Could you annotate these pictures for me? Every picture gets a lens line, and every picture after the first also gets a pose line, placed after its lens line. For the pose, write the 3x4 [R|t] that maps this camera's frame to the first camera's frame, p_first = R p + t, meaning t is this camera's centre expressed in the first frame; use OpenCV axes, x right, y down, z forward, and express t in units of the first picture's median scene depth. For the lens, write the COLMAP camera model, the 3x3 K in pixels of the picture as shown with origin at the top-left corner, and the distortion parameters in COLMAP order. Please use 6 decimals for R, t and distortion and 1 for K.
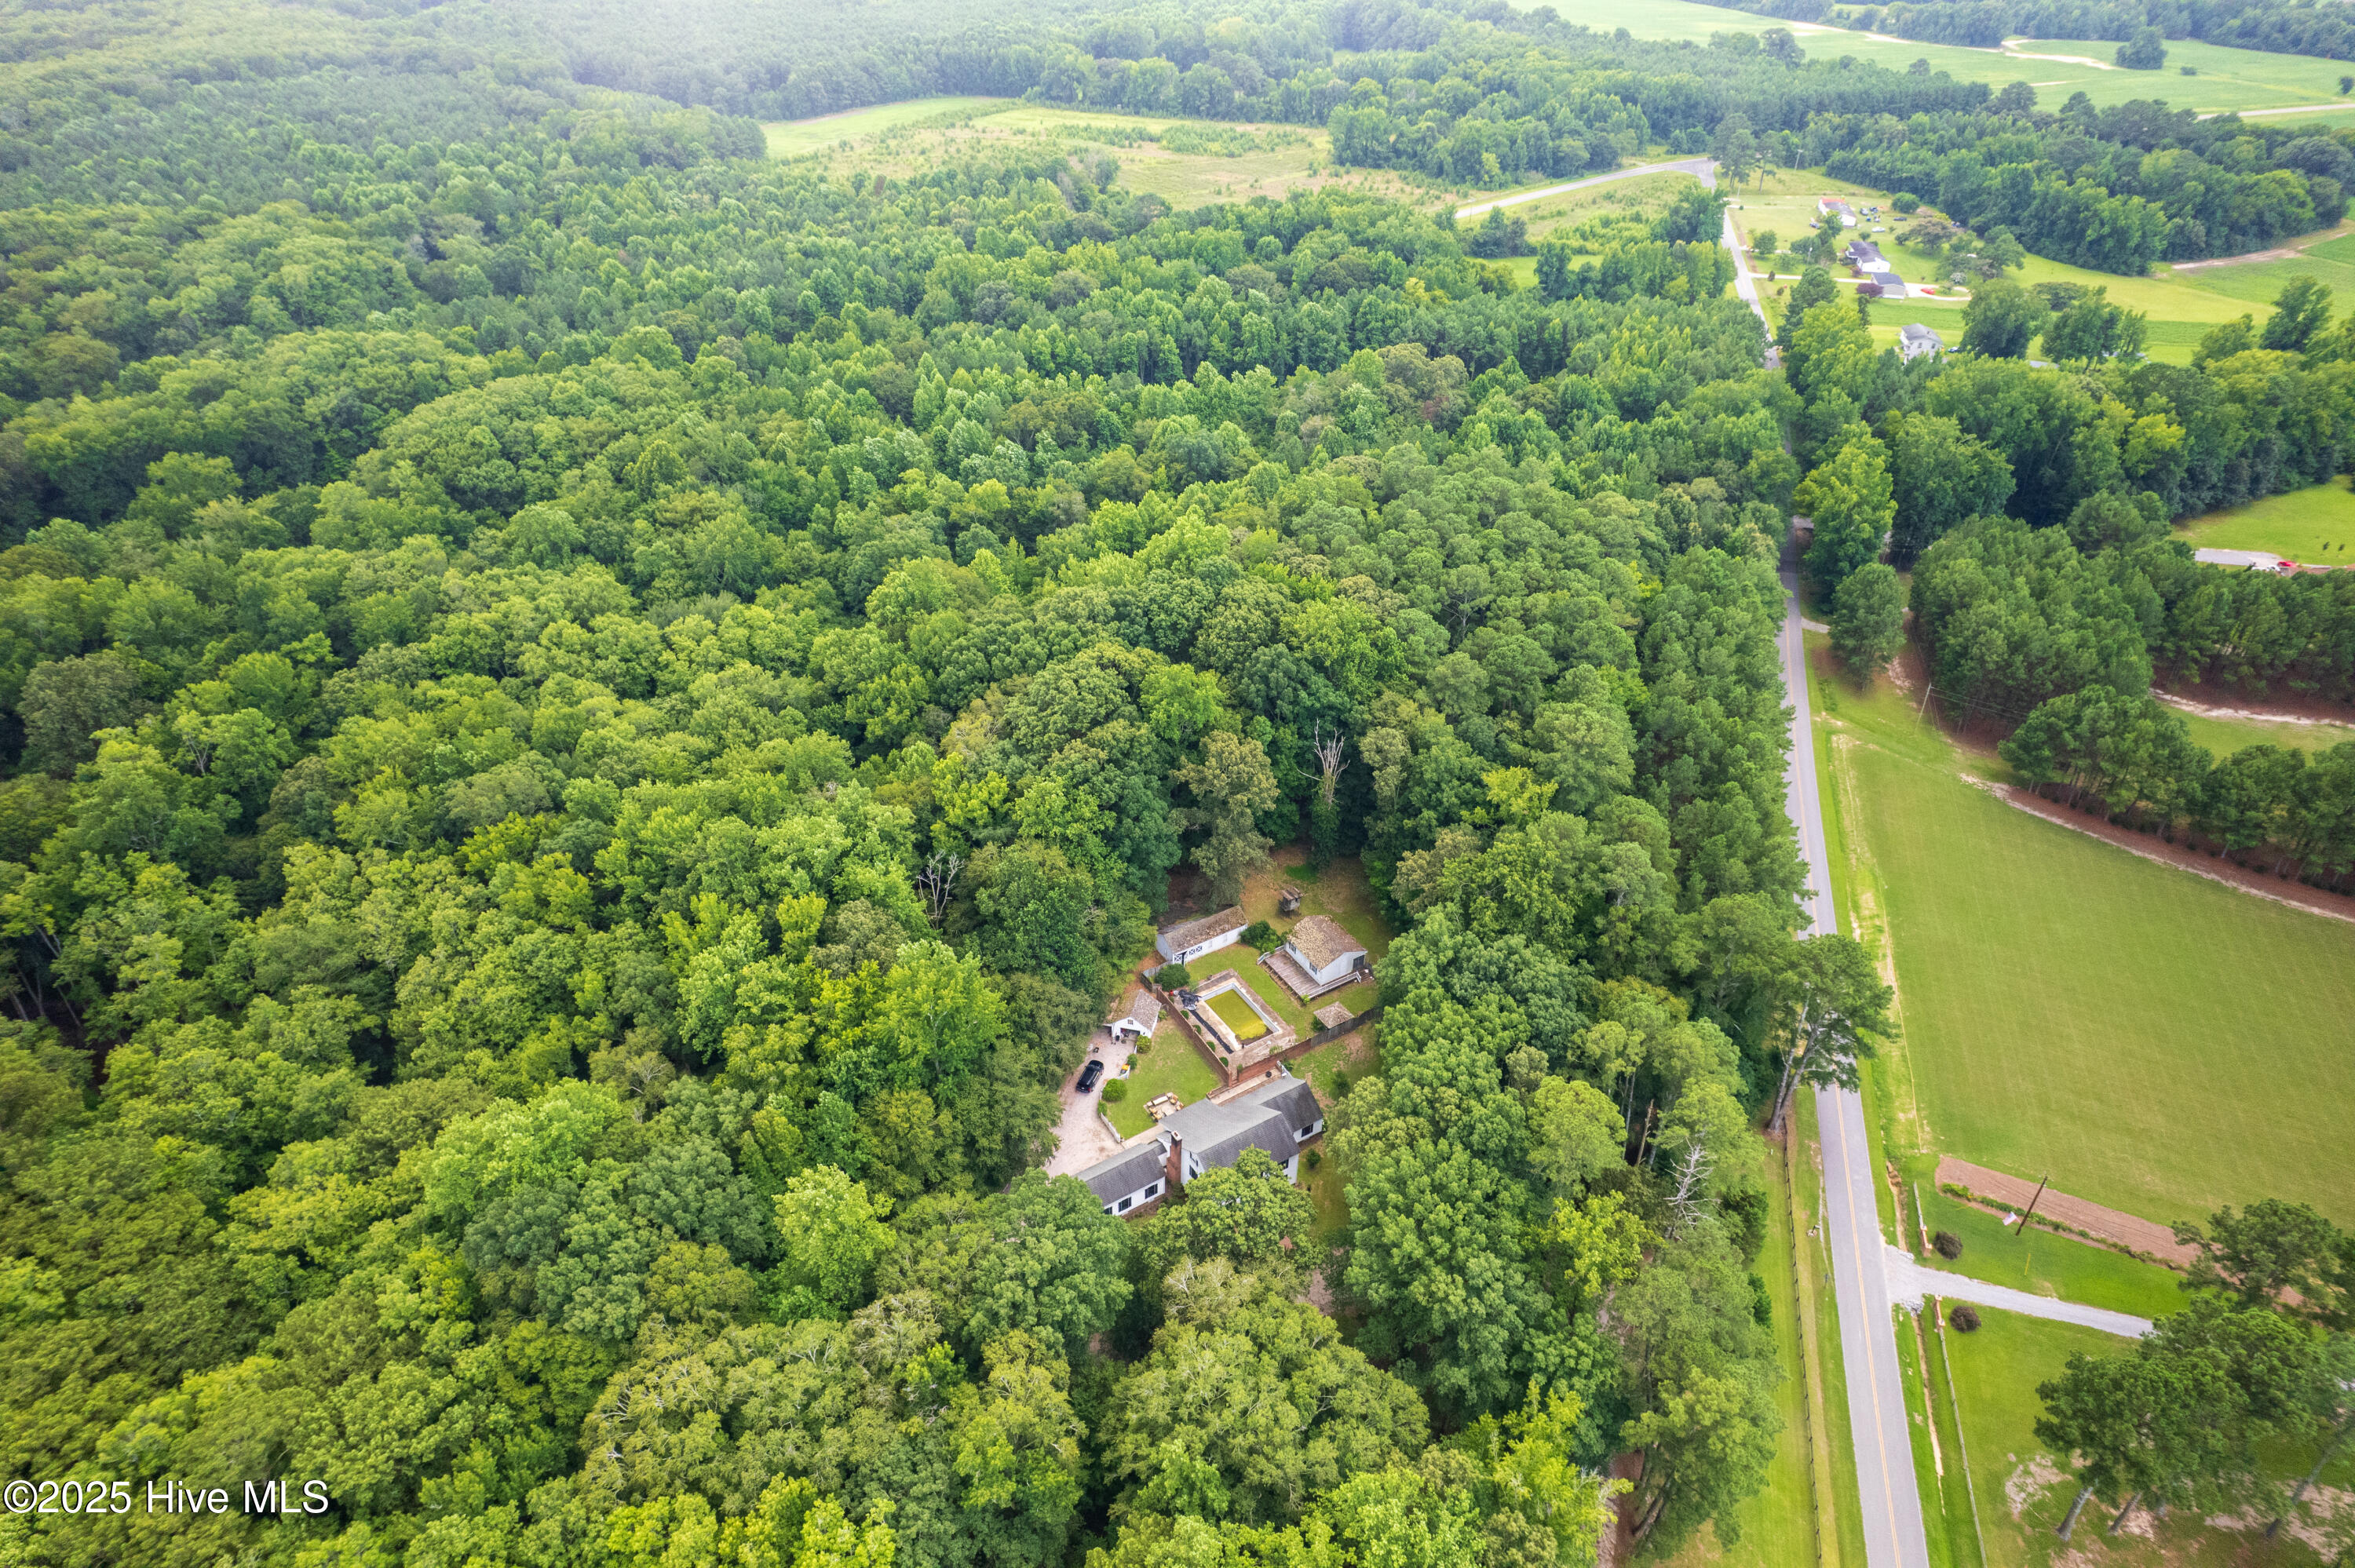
lens RADIAL K [[1566.0, 0, 1177.5], [0, 1566.0, 784.0], [0, 0, 1]] dist [-0.084255, 0.073443]
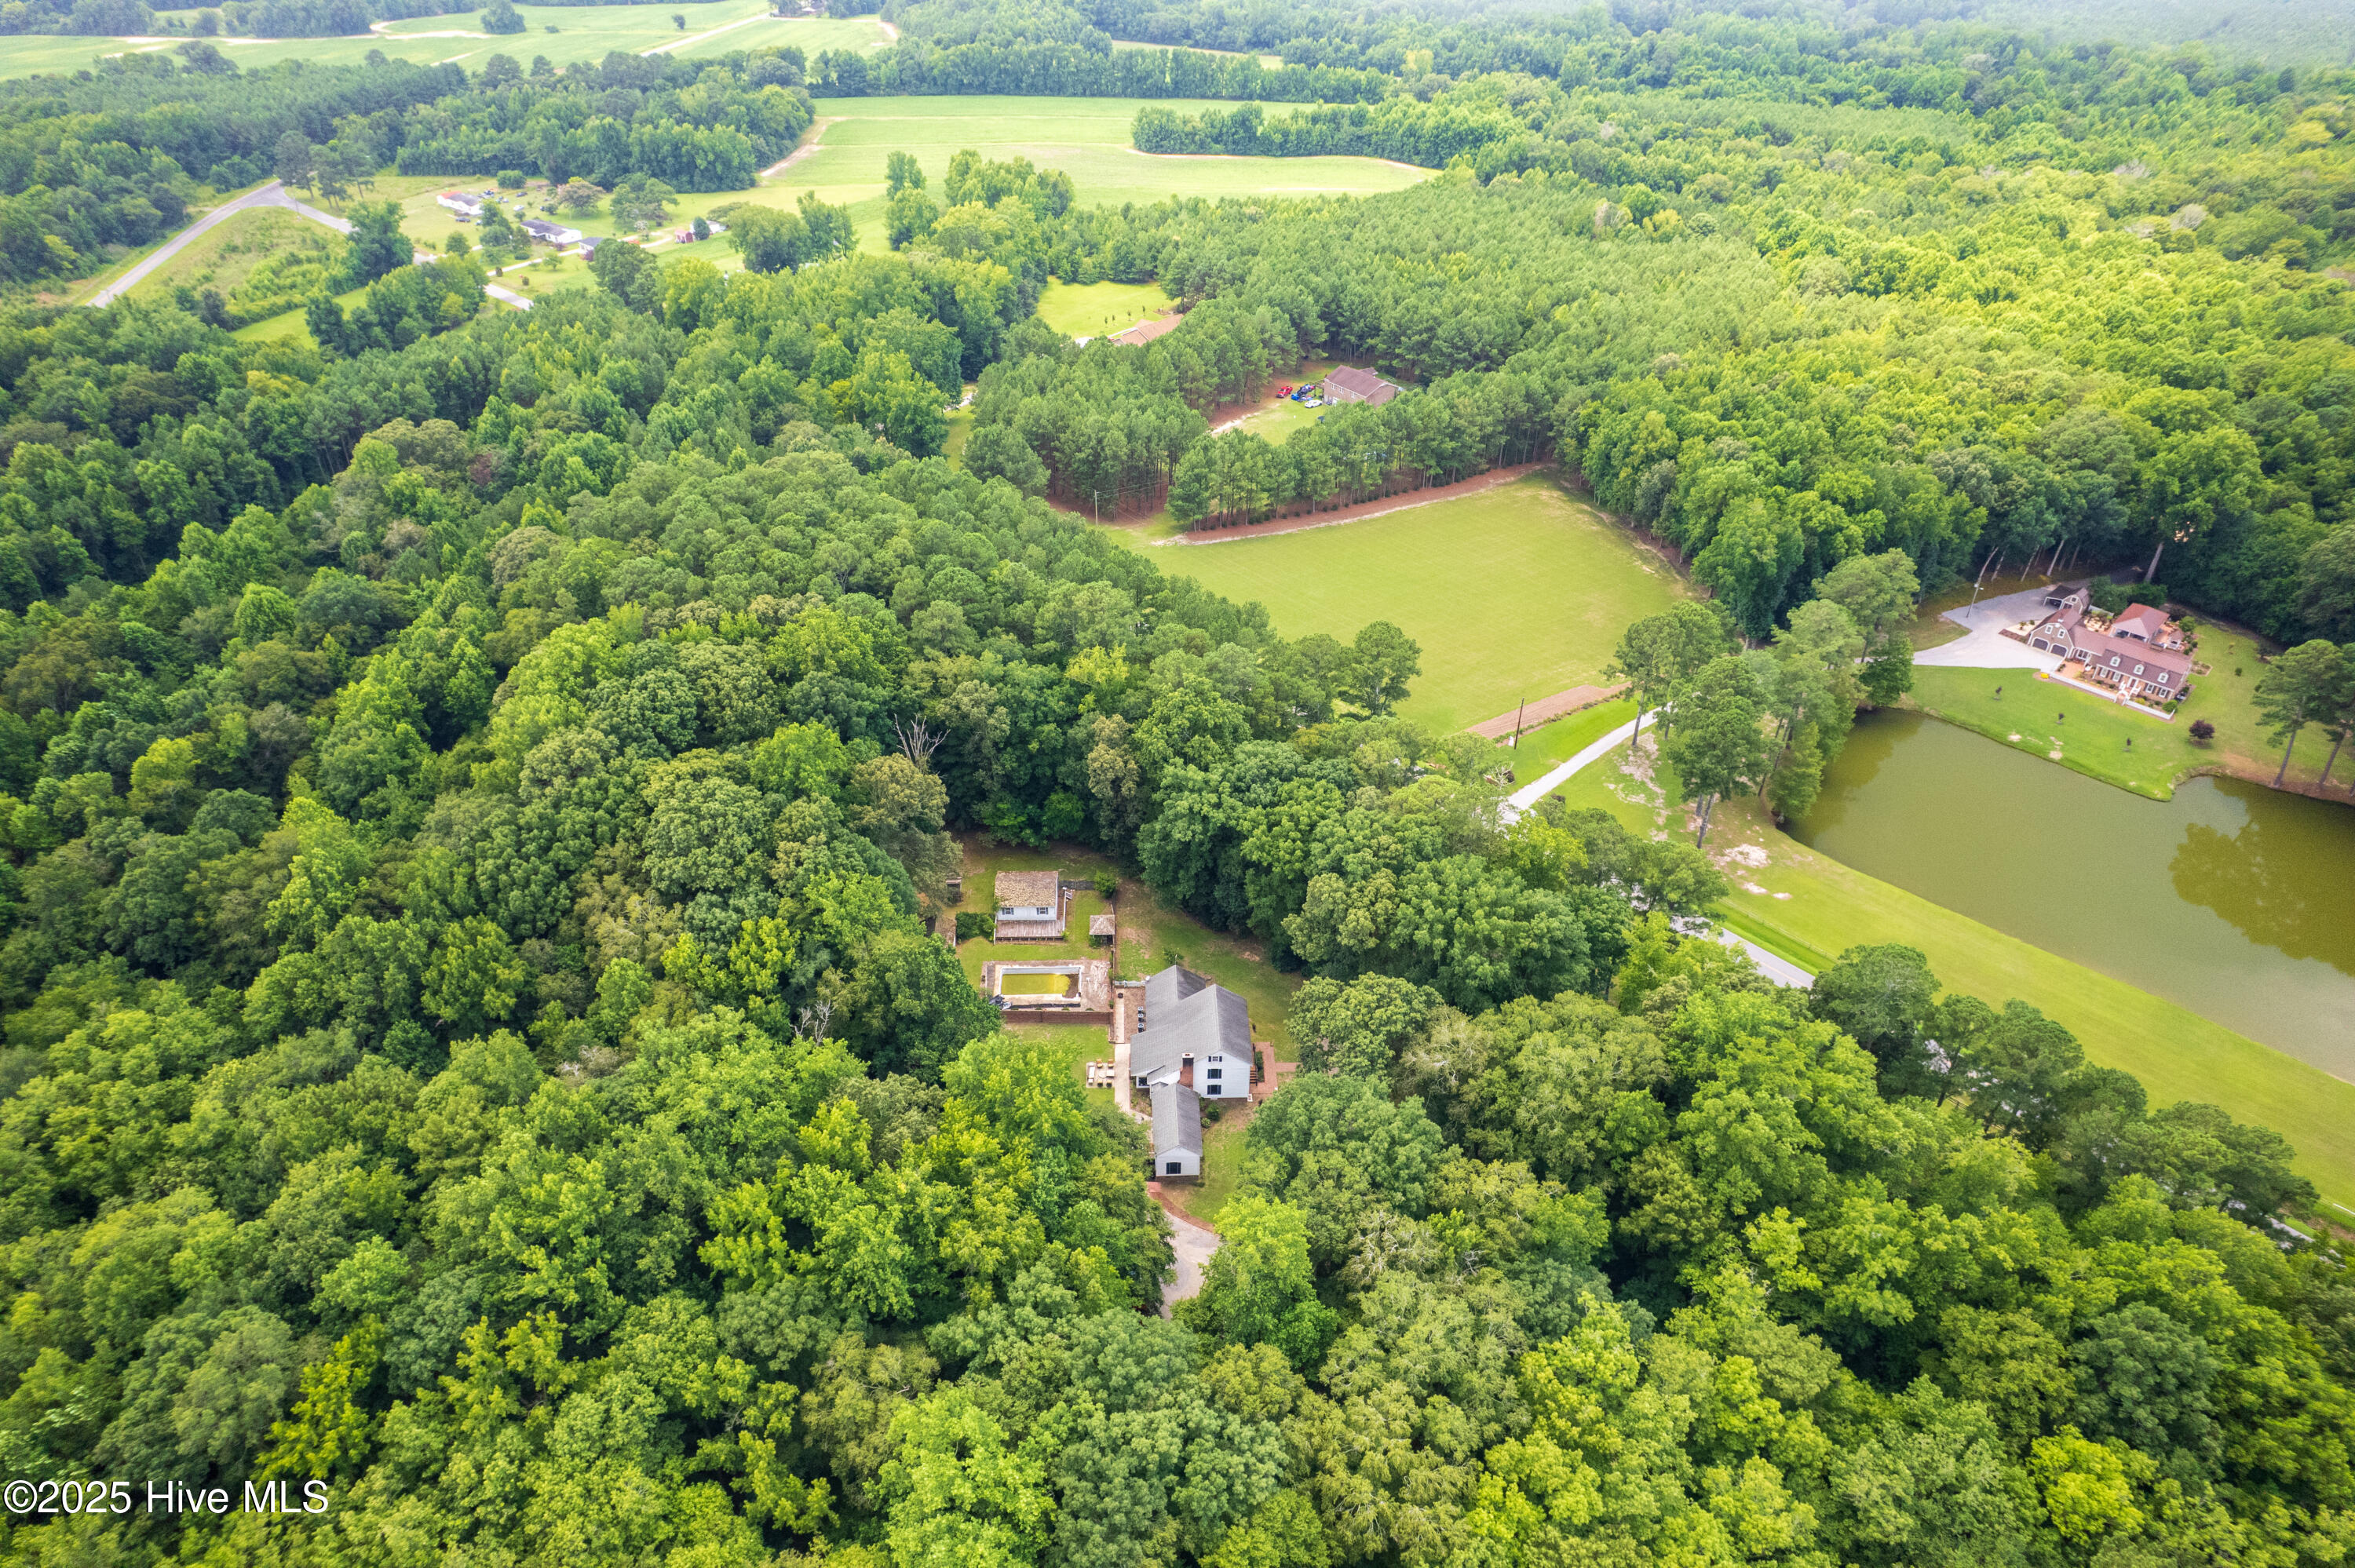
lens RADIAL K [[1526.5, 0, 1231.6], [0, 1526.5, 766.3], [0, 0, 1]] dist [-0.070842, 0.057139]
pose [[0.478679, -0.491574, 0.727476, -0.460083], [0.485193, 0.838664, 0.247449, -0.129796], [-0.731747, 0.234517, 0.639959, 0.195139]]
